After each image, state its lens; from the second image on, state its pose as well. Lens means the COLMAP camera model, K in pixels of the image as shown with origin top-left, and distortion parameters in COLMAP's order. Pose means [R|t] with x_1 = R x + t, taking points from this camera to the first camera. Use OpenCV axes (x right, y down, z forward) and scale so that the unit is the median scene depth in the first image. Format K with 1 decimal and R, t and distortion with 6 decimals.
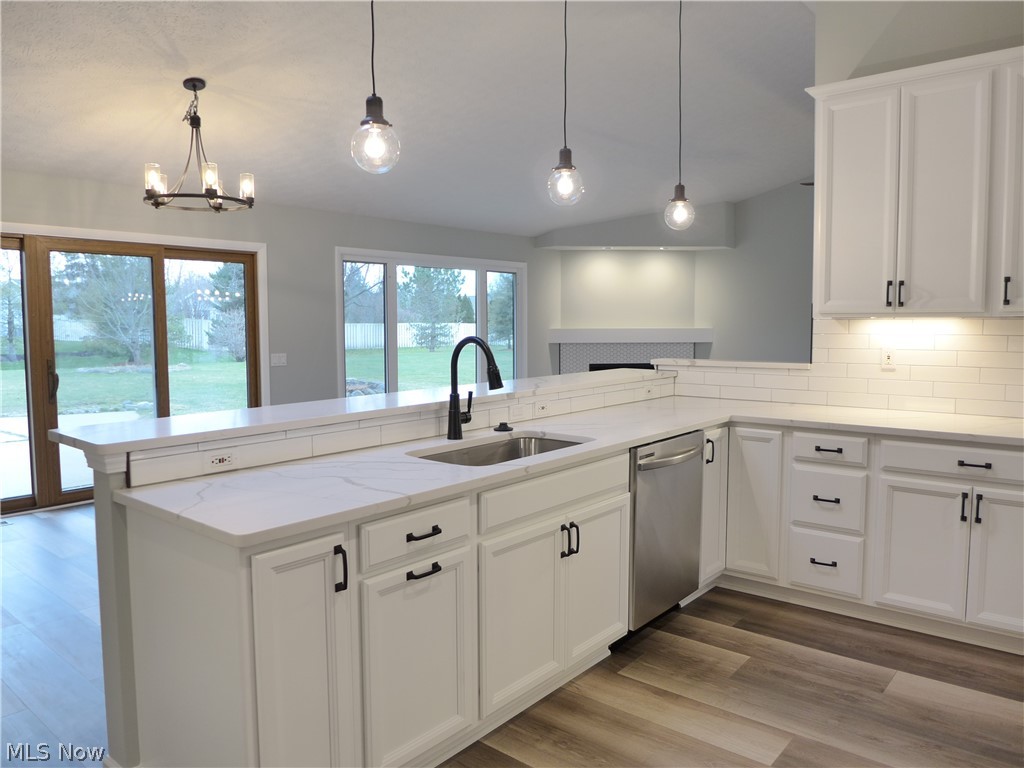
lens RADIAL K [[713.6, 0, 512.0], [0, 713.6, 384.0], [0, 0, 1]] dist [-0.036940, 0.003427]
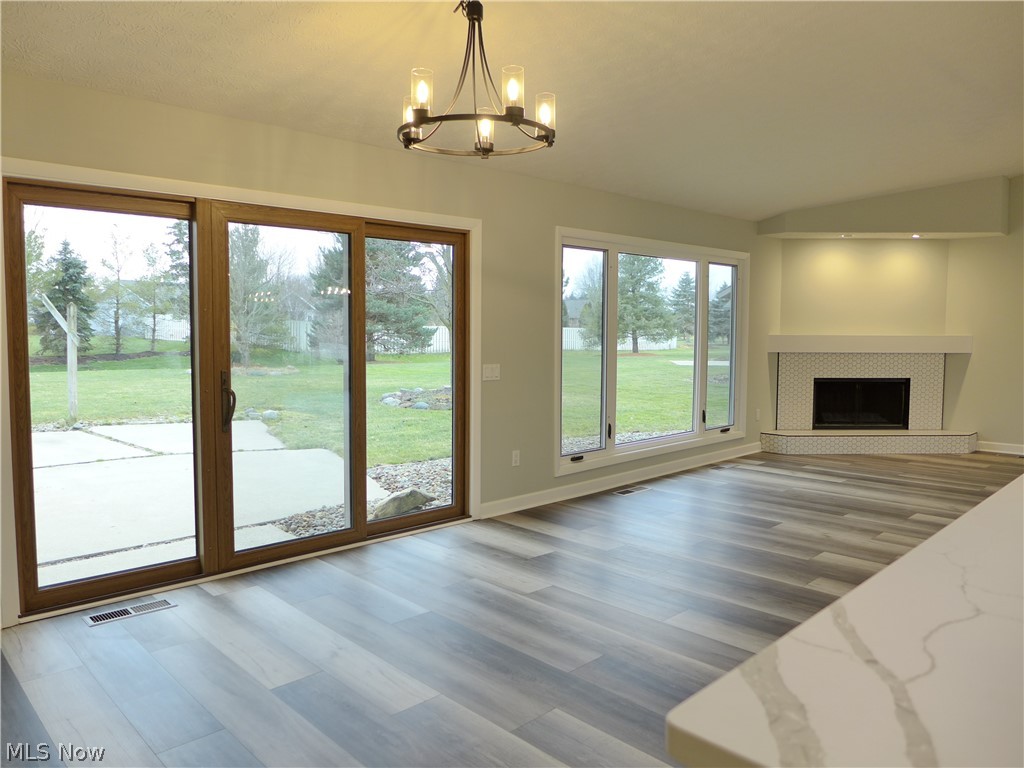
lens RADIAL K [[718.4, 0, 510.8], [0, 718.4, 378.2], [0, 0, 1]] dist [-0.031725, 0.001840]
pose [[0.994109, 0.015851, -0.107224, -0.224145], [-0.017353, 0.999764, -0.013090, -0.018056], [0.106991, 0.014874, 0.994149, 0.235213]]
